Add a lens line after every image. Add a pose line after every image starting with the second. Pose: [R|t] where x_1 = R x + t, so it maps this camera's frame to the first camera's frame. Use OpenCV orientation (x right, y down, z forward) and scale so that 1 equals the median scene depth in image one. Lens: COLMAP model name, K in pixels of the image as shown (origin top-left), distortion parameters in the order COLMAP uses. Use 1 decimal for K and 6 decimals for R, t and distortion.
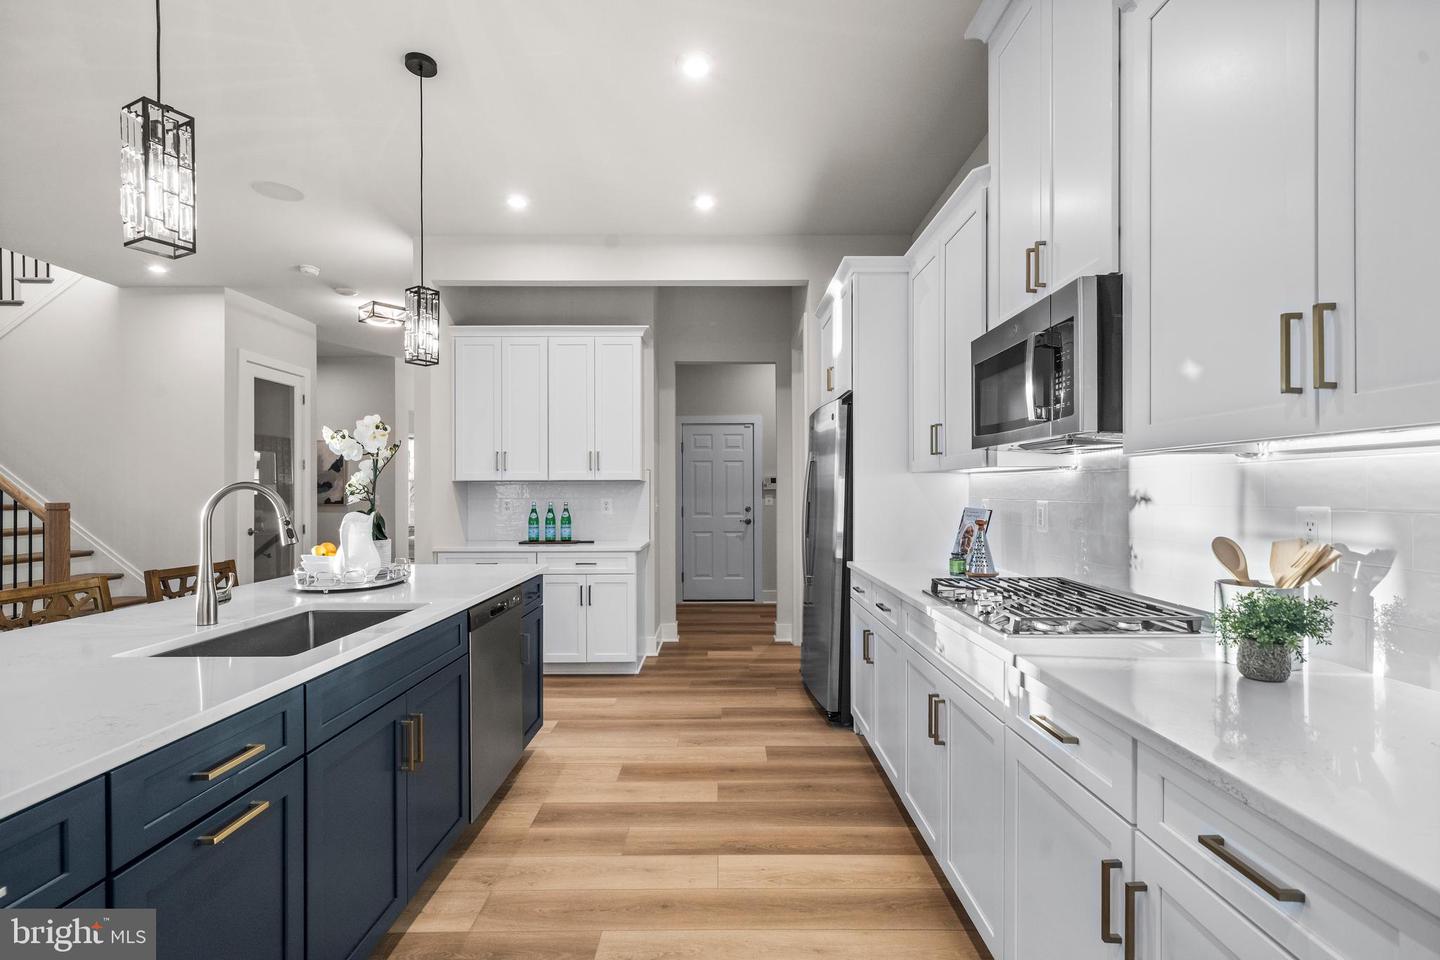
lens RADIAL K [[654.3, 0, 722.9], [0, 654.3, 484.2], [0, 0, 1]] dist [-0.016926, -0.000194]
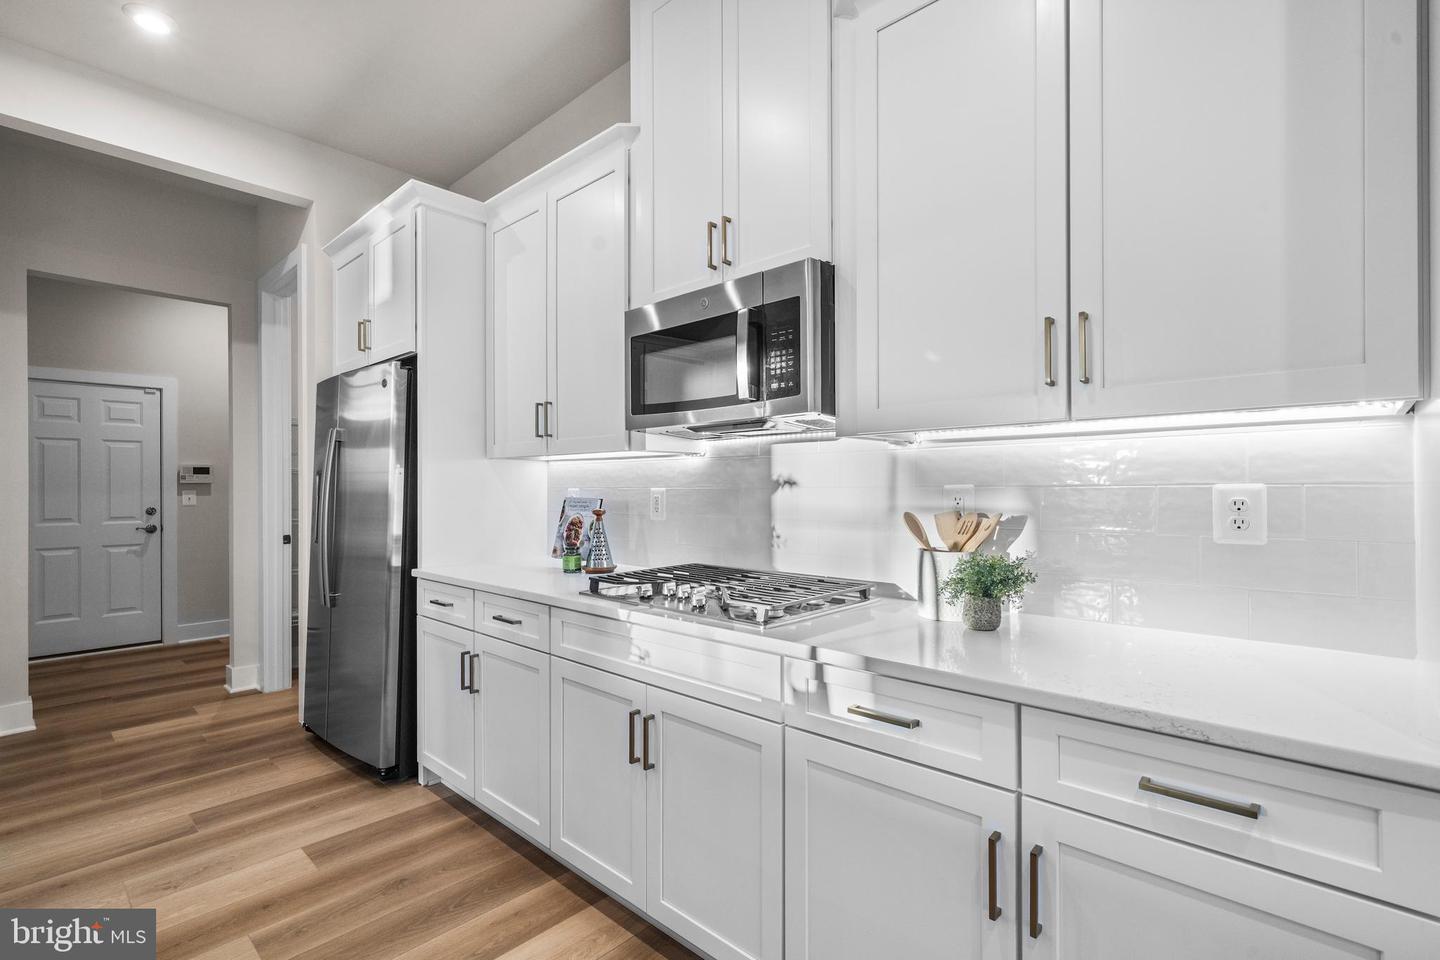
lens RADIAL K [[657.0, 0, 720.0], [0, 657.0, 480.0], [0, 0, 1]] dist [-0.002139, -0.000351]
pose [[0.683724, 0.005660, 0.729718, -0.137680], [-0.003517, 0.999984, -0.004460, 0.014029], [-0.729732, 0.000483, 0.683733, 0.199490]]
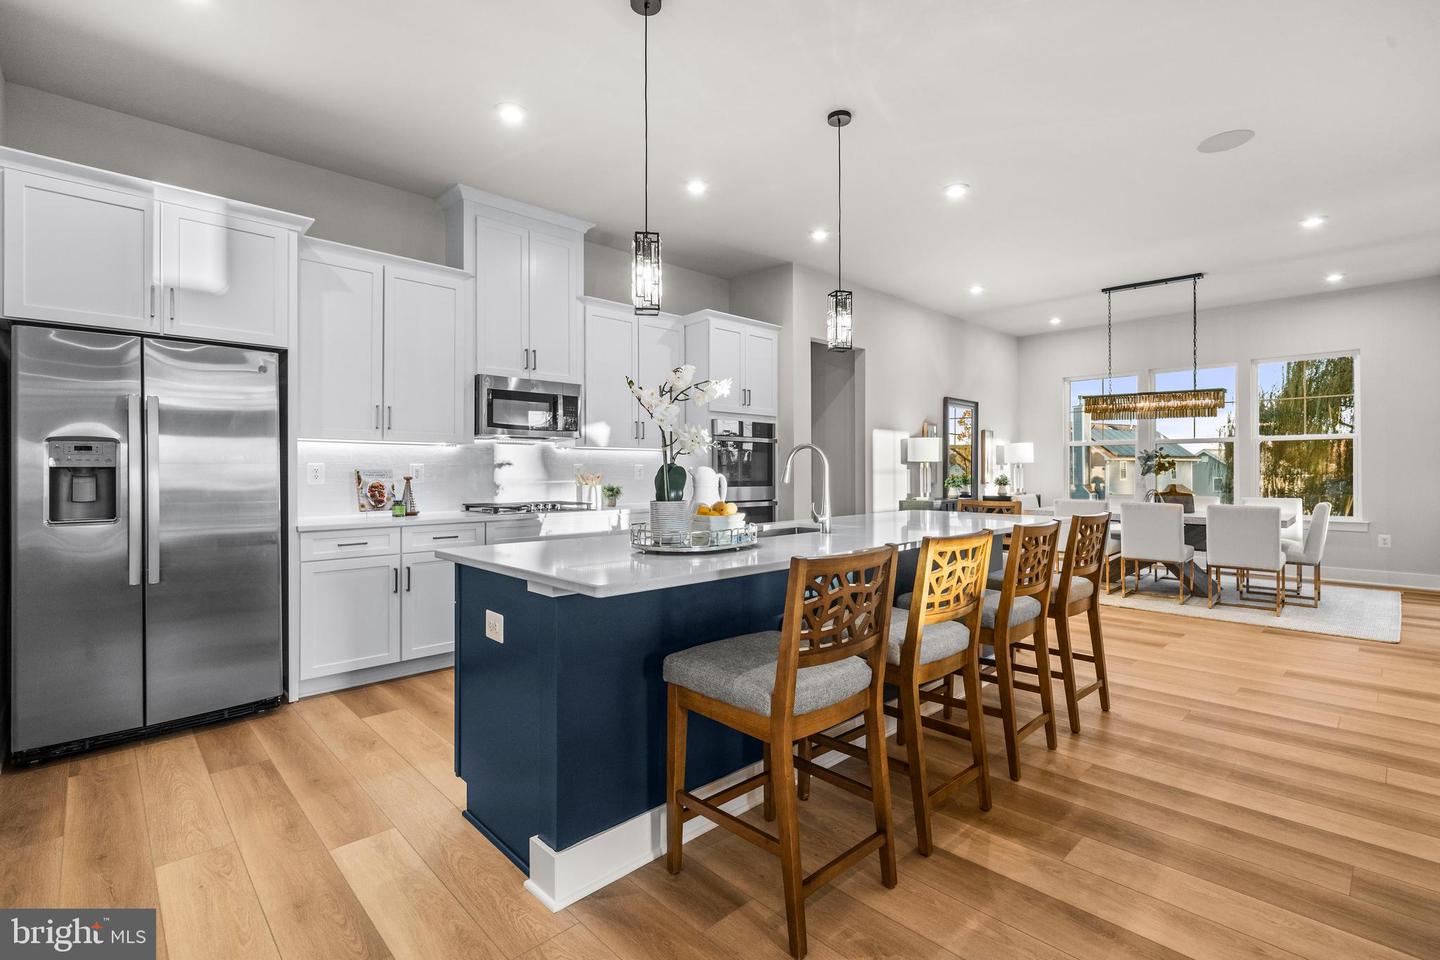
lens RADIAL K [[657.0, 0, 720.0], [0, 657.0, 480.0], [0, 0, 1]] dist [-0.002139, -0.000351]
pose [[-0.691798, -0.001718, 0.722089, -0.976379], [-0.001527, 0.999998, 0.000917, 0.050593], [-0.722089, -0.000468, -0.691800, 1.266081]]
